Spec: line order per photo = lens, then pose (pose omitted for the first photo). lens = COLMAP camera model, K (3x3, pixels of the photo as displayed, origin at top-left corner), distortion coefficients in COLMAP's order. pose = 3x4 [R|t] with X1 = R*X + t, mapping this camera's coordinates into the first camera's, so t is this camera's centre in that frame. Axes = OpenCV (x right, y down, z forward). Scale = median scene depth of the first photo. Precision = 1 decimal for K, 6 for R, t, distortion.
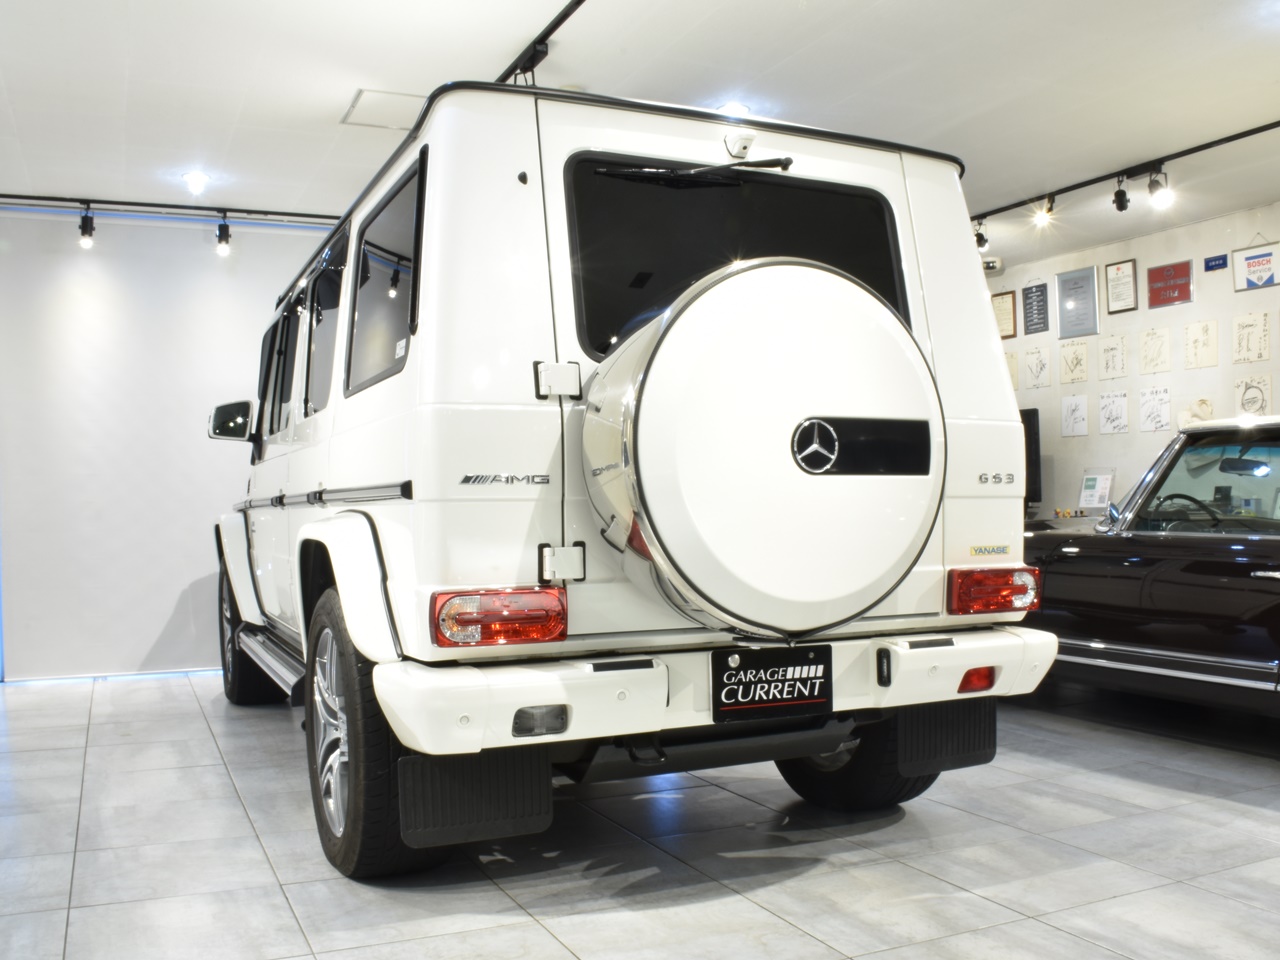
lens RADIAL K [[1096.5, 0, 640.3], [0, 1096.5, 501.1], [0, 0, 1]] dist [-0.118955, 0.002430]
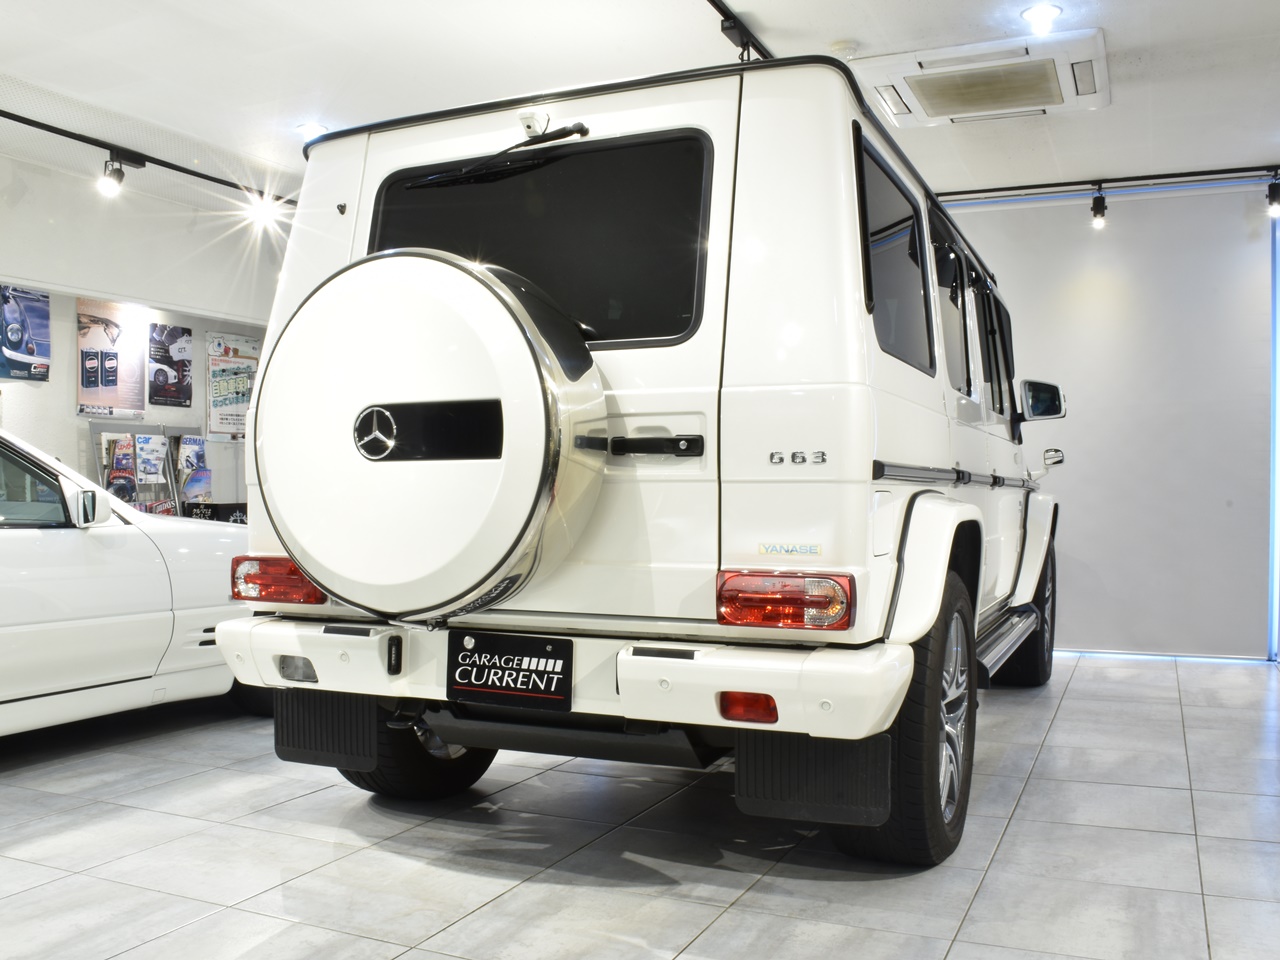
lens RADIAL K [[1107.6, 0, 640.0], [0, 1107.6, 480.0], [0, 0, 1]] dist [-0.133666, 0.081846]
pose [[0.685502, 0.001470, -0.728069, 0.923421], [-0.000541, 0.999999, 0.001509, -0.006601], [0.728070, -0.000641, 0.685502, 0.405273]]
